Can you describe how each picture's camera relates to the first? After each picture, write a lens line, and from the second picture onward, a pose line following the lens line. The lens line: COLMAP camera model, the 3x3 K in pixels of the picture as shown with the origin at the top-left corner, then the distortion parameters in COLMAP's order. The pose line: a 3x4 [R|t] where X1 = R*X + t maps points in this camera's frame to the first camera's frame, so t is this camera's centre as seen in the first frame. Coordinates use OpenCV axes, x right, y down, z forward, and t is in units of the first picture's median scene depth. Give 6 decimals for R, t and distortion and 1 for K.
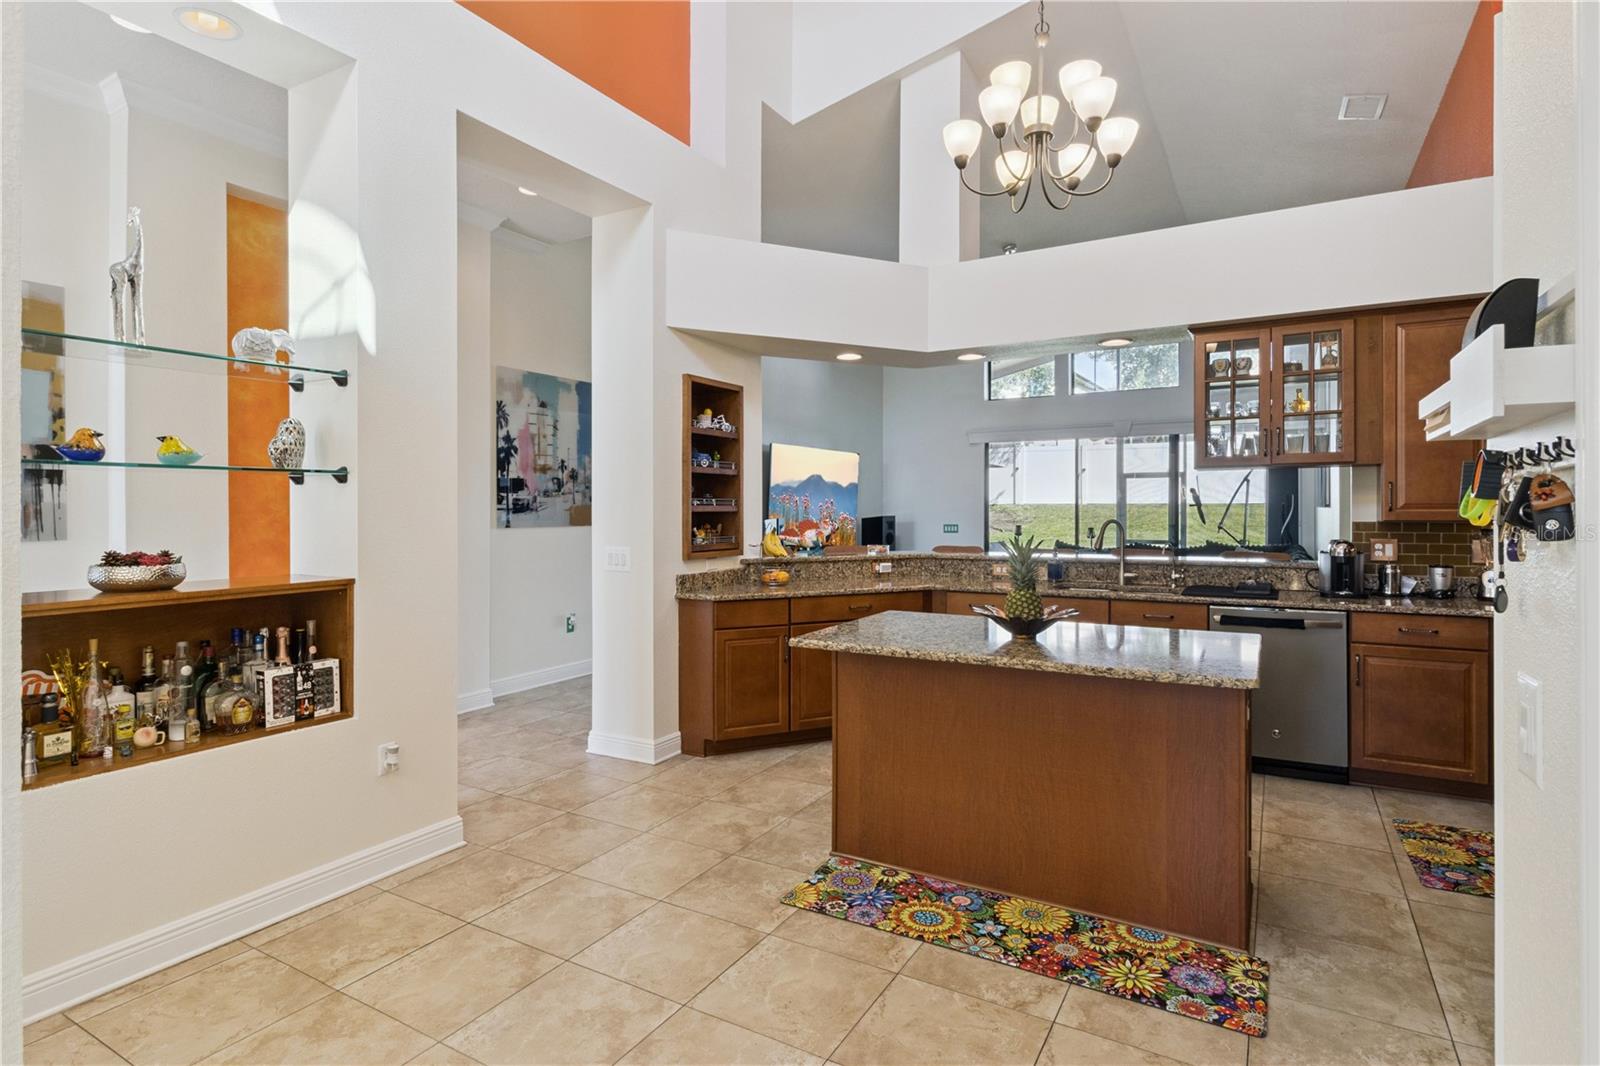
lens RADIAL K [[829.0, 0, 774.3], [0, 829.0, 505.9], [0, 0, 1]] dist [-0.000913, 0.000448]
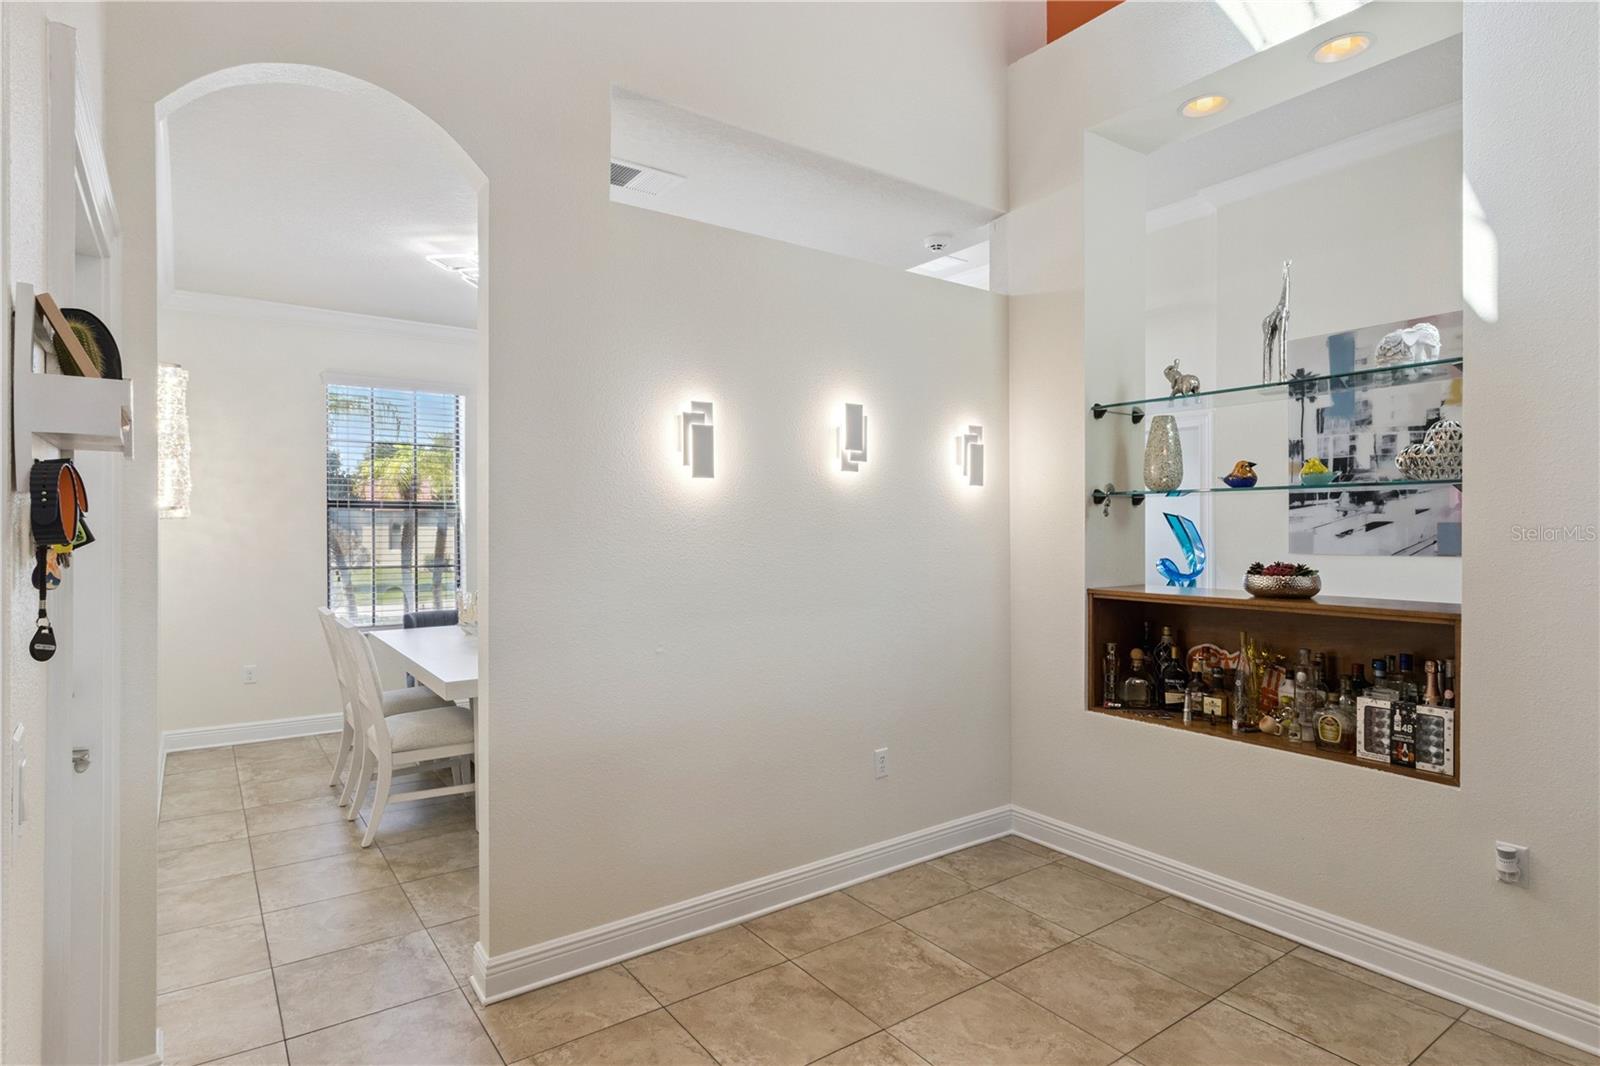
lens RADIAL K [[829.0, 0, 785.2], [0, 829.0, 533.5], [0, 0, 1]] dist [-0.000913, 0.000448]
pose [[-0.396148, 0.011453, -0.918115, 0.528371], [0.006197, 0.999933, 0.009799, -0.002022], [0.918166, -0.001807, -0.396192, 0.790800]]
